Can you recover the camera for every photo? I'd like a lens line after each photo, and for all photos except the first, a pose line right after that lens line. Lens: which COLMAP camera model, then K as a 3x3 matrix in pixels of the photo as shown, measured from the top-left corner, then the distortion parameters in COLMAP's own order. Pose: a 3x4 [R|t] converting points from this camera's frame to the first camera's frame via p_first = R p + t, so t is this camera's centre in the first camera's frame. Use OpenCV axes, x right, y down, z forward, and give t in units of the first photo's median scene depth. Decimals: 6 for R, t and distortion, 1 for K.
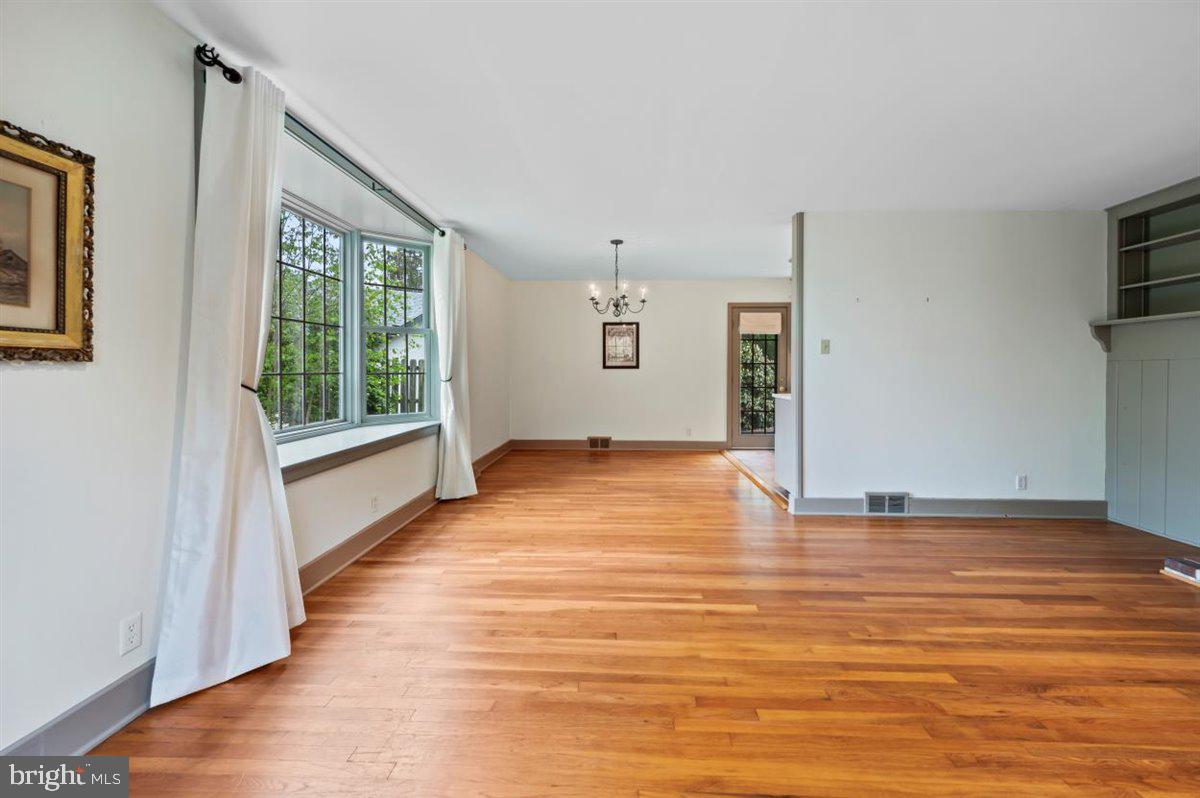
lens RADIAL K [[491.2, 0, 601.9], [0, 491.2, 371.1], [0, 0, 1]] dist [0.001060, 0.000270]
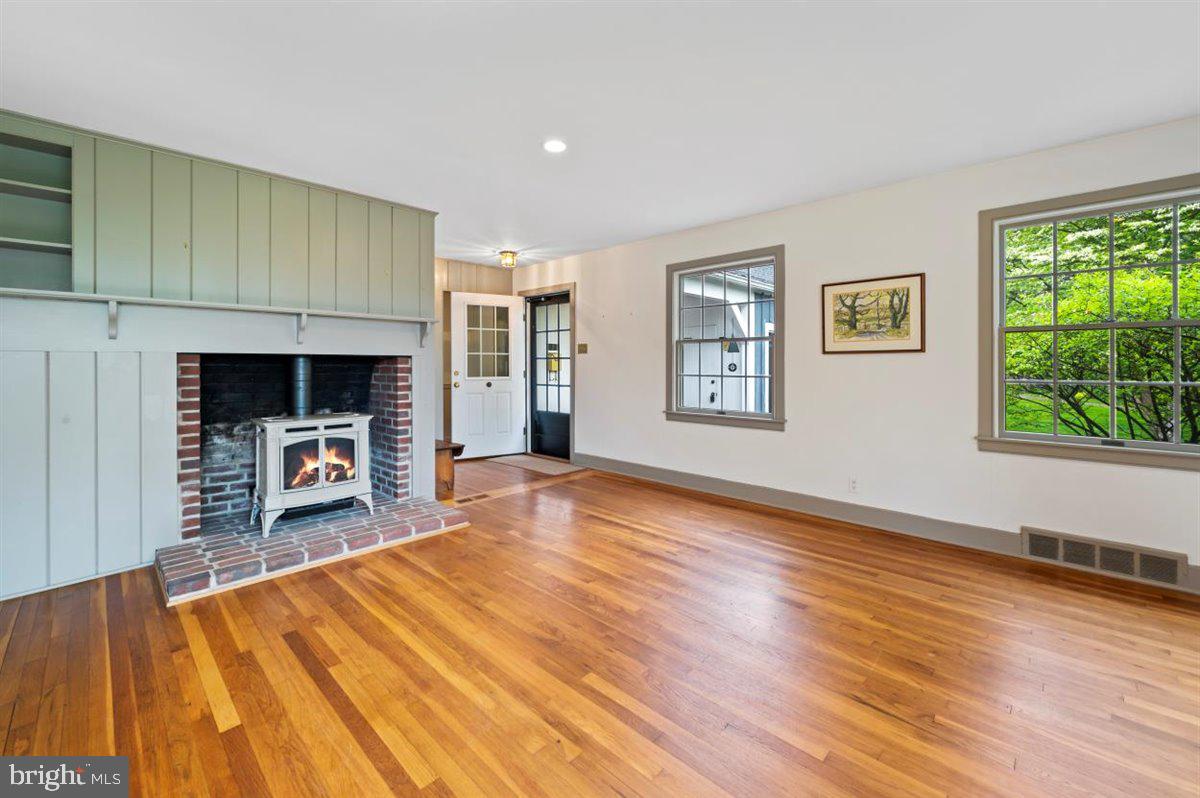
lens RADIAL K [[491.2, 0, 601.9], [0, 491.2, 371.1], [0, 0, 1]] dist [0.001060, 0.000270]
pose [[-0.755844, -0.009610, 0.654681, 0.029292], [0.000871, 0.999877, 0.015684, -0.005610], [-0.654751, 0.012425, -0.755743, 1.153146]]
